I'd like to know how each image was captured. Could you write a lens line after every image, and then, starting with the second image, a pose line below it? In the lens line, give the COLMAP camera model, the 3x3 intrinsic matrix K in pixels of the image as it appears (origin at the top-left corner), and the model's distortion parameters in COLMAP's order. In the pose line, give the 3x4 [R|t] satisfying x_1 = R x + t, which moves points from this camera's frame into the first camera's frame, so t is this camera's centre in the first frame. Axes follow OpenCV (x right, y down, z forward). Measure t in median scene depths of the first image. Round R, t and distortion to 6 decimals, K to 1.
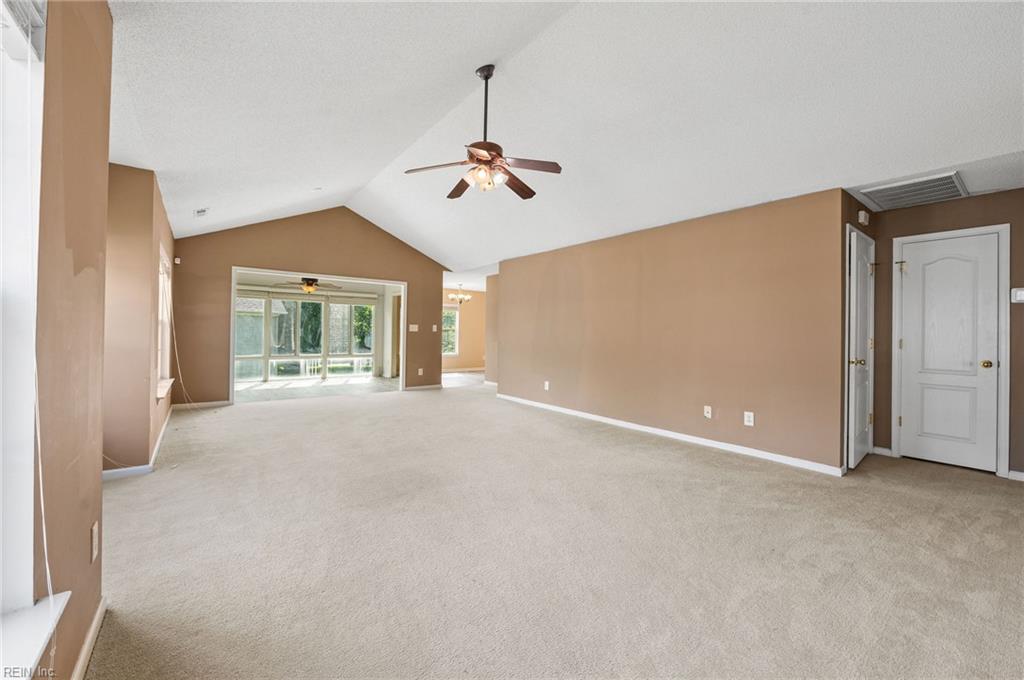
lens RADIAL K [[410.3, 0, 517.5], [0, 410.3, 330.4], [0, 0, 1]] dist [-0.001296, -0.000172]
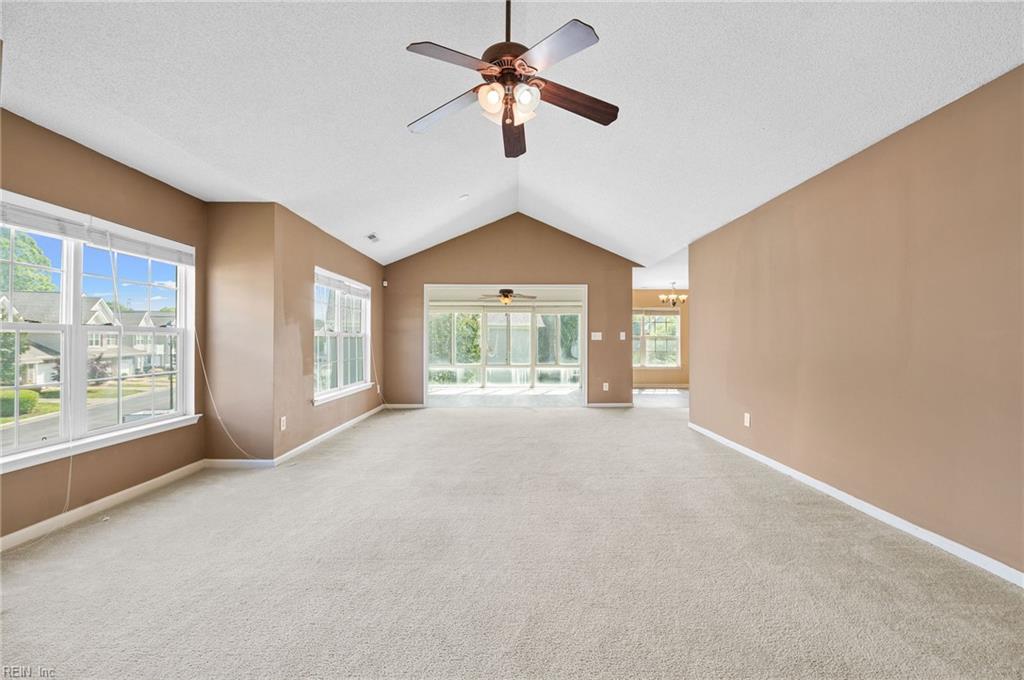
lens RADIAL K [[406.8, 0, 516.8], [0, 406.8, 339.3], [0, 0, 1]] dist [-0.001822, -0.000184]
pose [[0.799211, -0.015746, -0.600844, 0.128247], [0.014595, 0.999870, -0.006790, 0.004189], [0.600873, -0.003343, 0.799337, 0.196973]]
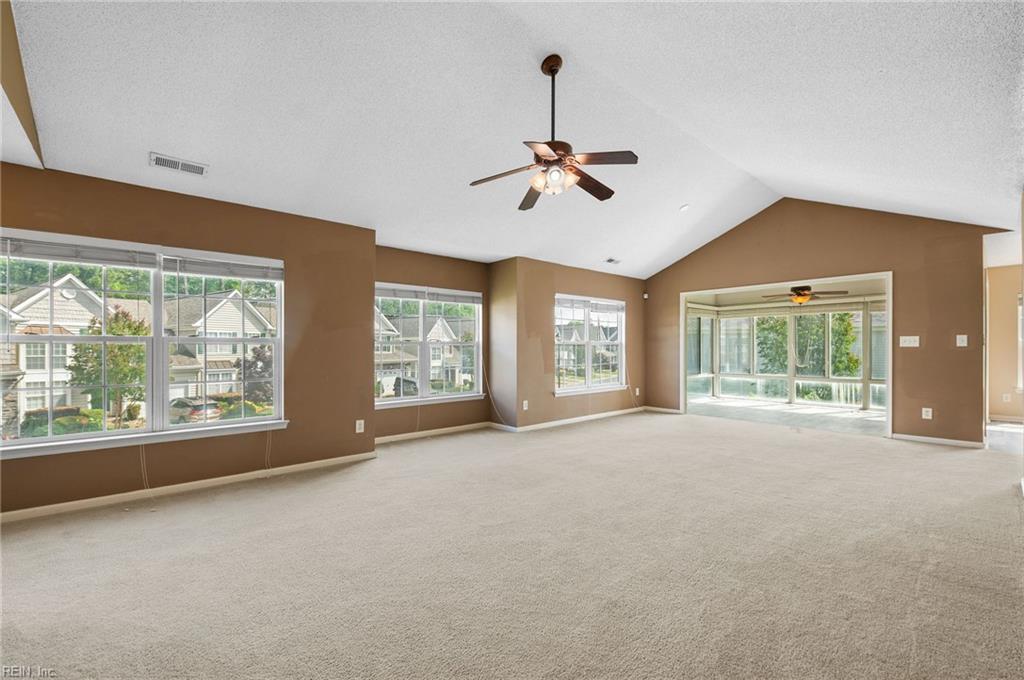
lens RADIAL K [[431.8, 0, 513.7], [0, 431.8, 347.6], [0, 0, 1]] dist [-0.000830, -0.000265]
pose [[0.061937, -0.015034, -0.997967, 0.356158], [0.009826, 0.999847, -0.014453, 0.006886], [0.998032, -0.008911, 0.062075, 0.343575]]
